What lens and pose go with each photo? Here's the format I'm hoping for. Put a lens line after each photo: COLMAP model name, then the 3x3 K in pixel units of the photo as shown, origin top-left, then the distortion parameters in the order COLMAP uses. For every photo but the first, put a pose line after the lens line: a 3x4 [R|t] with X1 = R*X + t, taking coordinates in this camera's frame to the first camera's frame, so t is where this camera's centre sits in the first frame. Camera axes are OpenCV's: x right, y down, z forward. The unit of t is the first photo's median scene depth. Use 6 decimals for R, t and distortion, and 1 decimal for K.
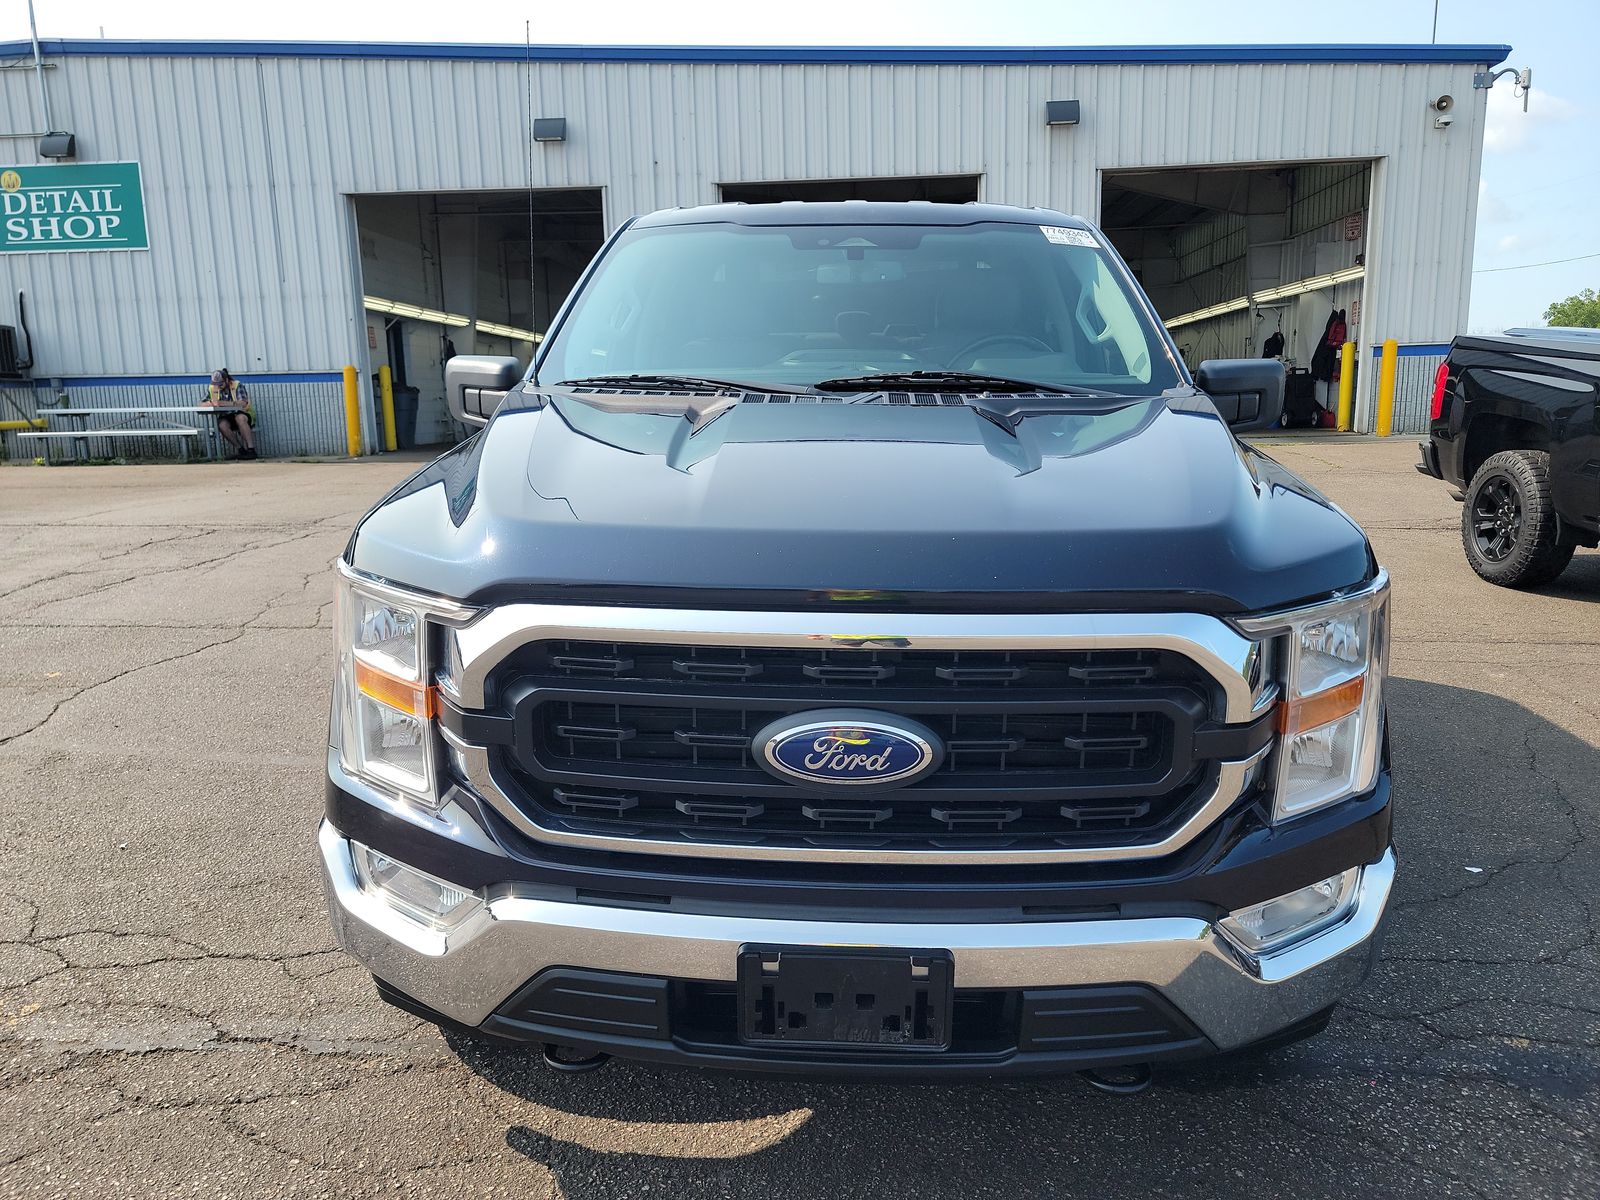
lens RADIAL K [[1124.5, 0, 804.7], [0, 1124.5, 591.4], [0, 0, 1]] dist [0.043211, -0.047730]
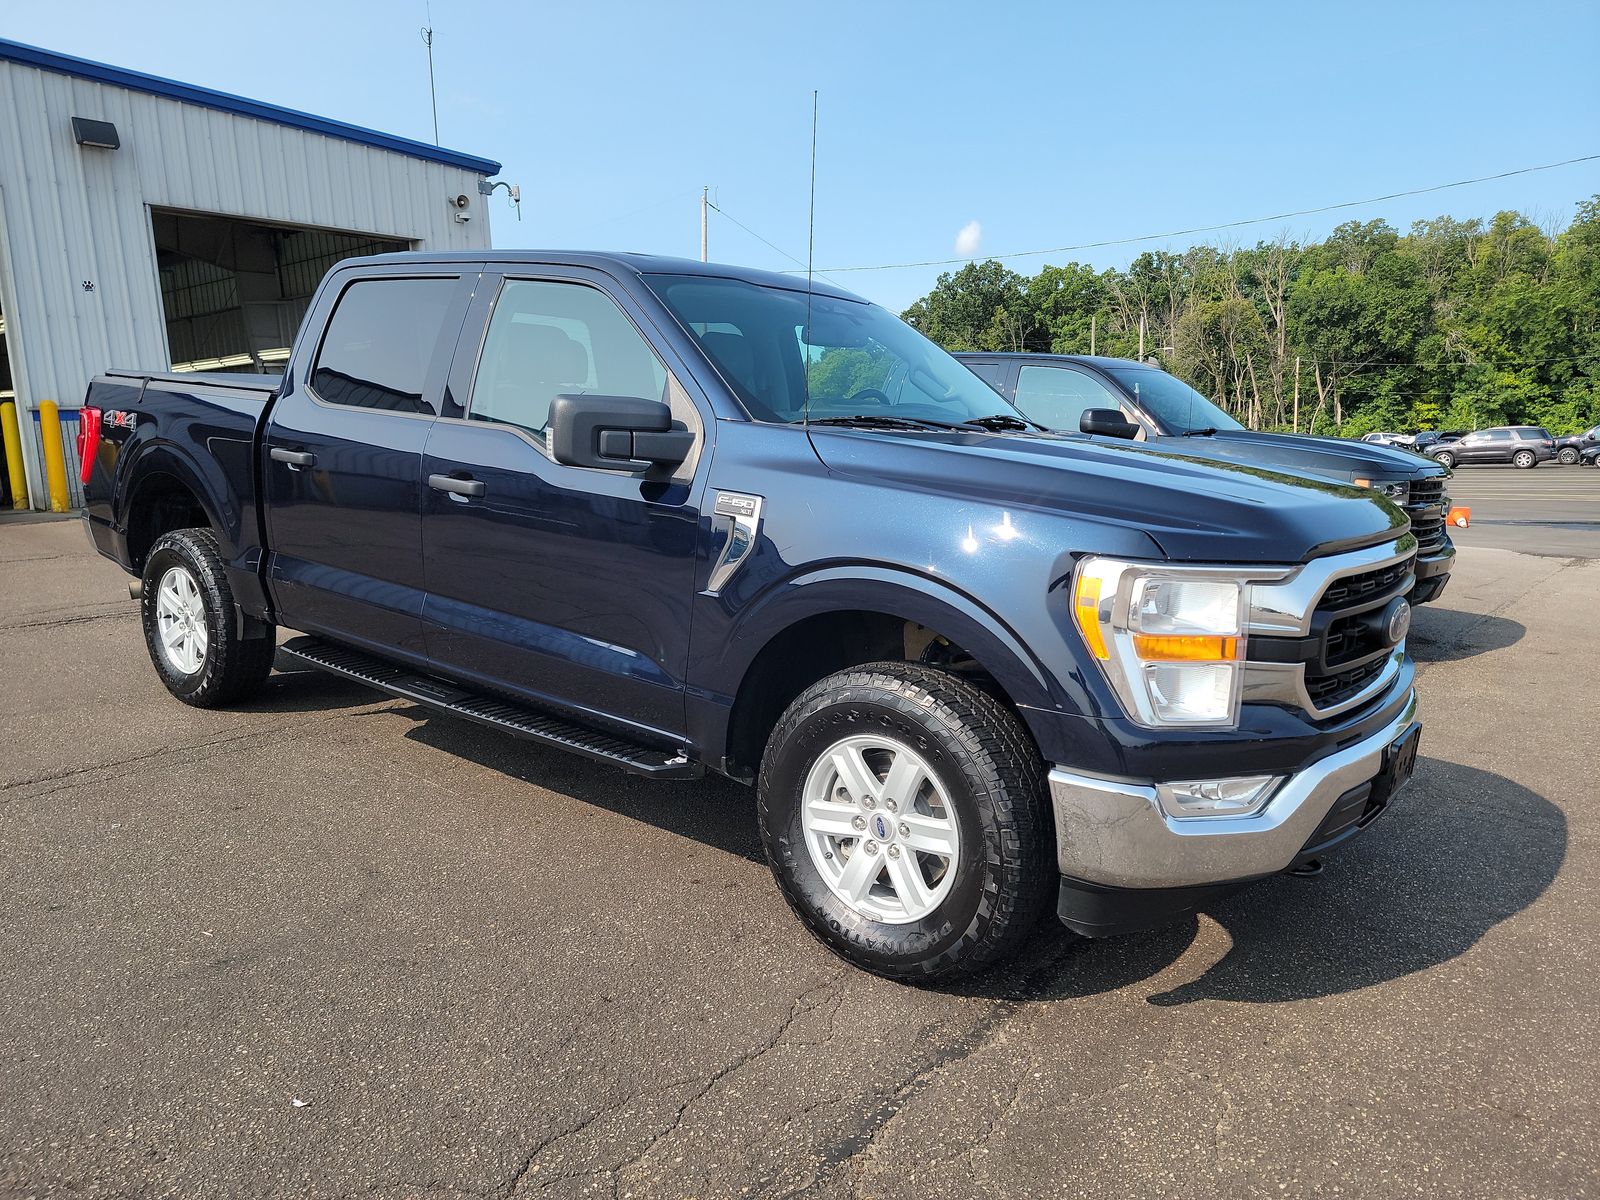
lens RADIAL K [[1124.5, 0, 810.6], [0, 1124.5, 607.8], [0, 0, 1]] dist [0.043211, -0.047730]
pose [[0.564342, -0.119522, 0.816843, -0.223330], [0.150841, 0.987736, 0.040314, -0.011225], [-0.811644, 0.100462, 0.575449, 0.080853]]
